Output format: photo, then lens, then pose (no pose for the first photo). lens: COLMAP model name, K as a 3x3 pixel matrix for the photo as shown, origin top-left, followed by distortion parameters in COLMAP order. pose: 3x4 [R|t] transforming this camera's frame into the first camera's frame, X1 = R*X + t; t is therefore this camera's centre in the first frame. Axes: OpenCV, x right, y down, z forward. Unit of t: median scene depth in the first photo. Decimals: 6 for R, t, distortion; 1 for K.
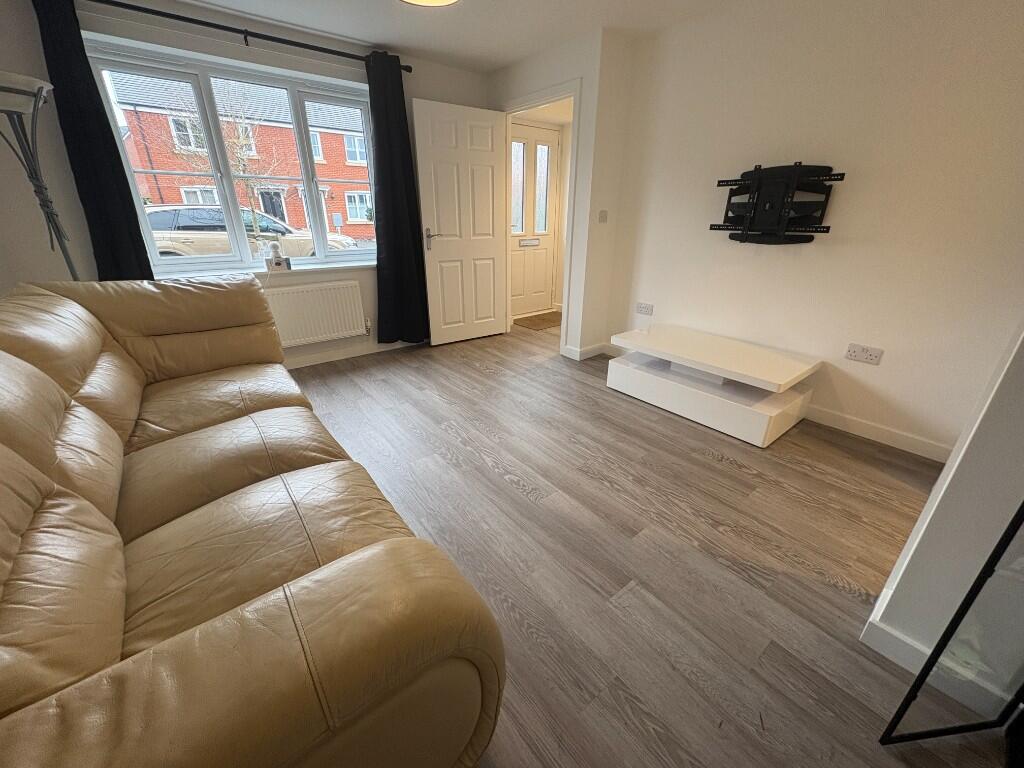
lens RADIAL K [[407.0, 0, 512.0], [0, 407.0, 384.0], [0, 0, 1]] dist [-0.000323, -0.000163]
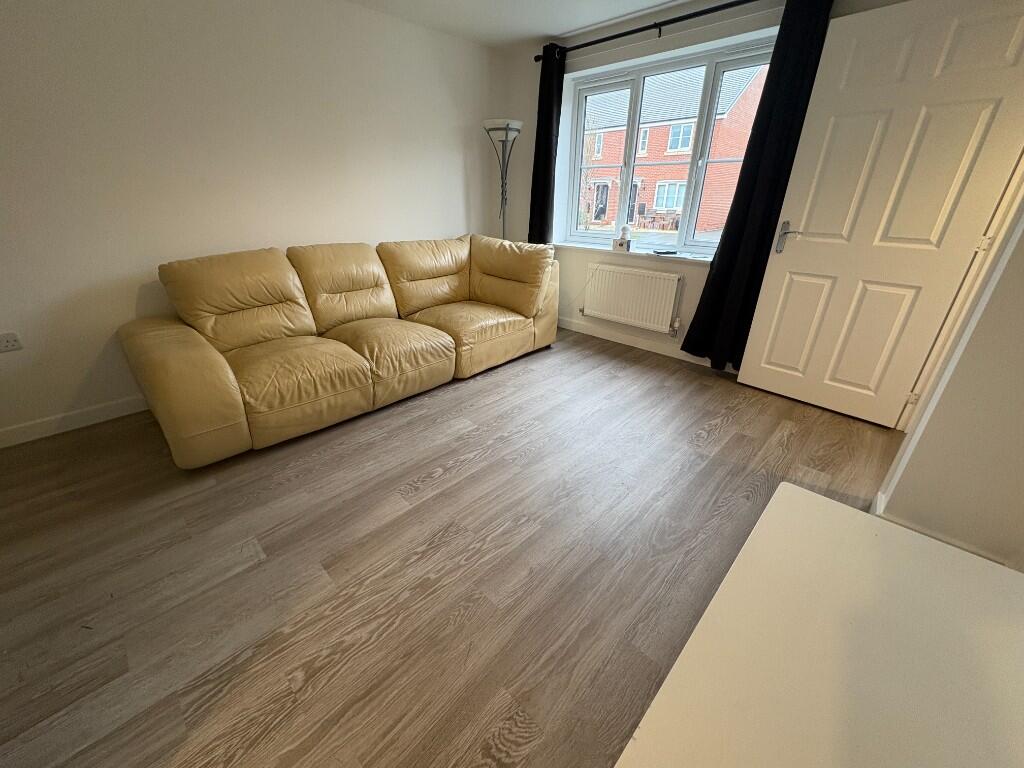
lens RADIAL K [[407.0, 0, 512.0], [0, 407.0, 384.0], [0, 0, 1]] dist [-0.000323, -0.000163]
pose [[0.125059, 0.414801, -0.901277, 0.596874], [-0.391069, 0.855473, 0.339456, -0.257569], [0.911825, 0.310010, 0.269200, 0.615371]]
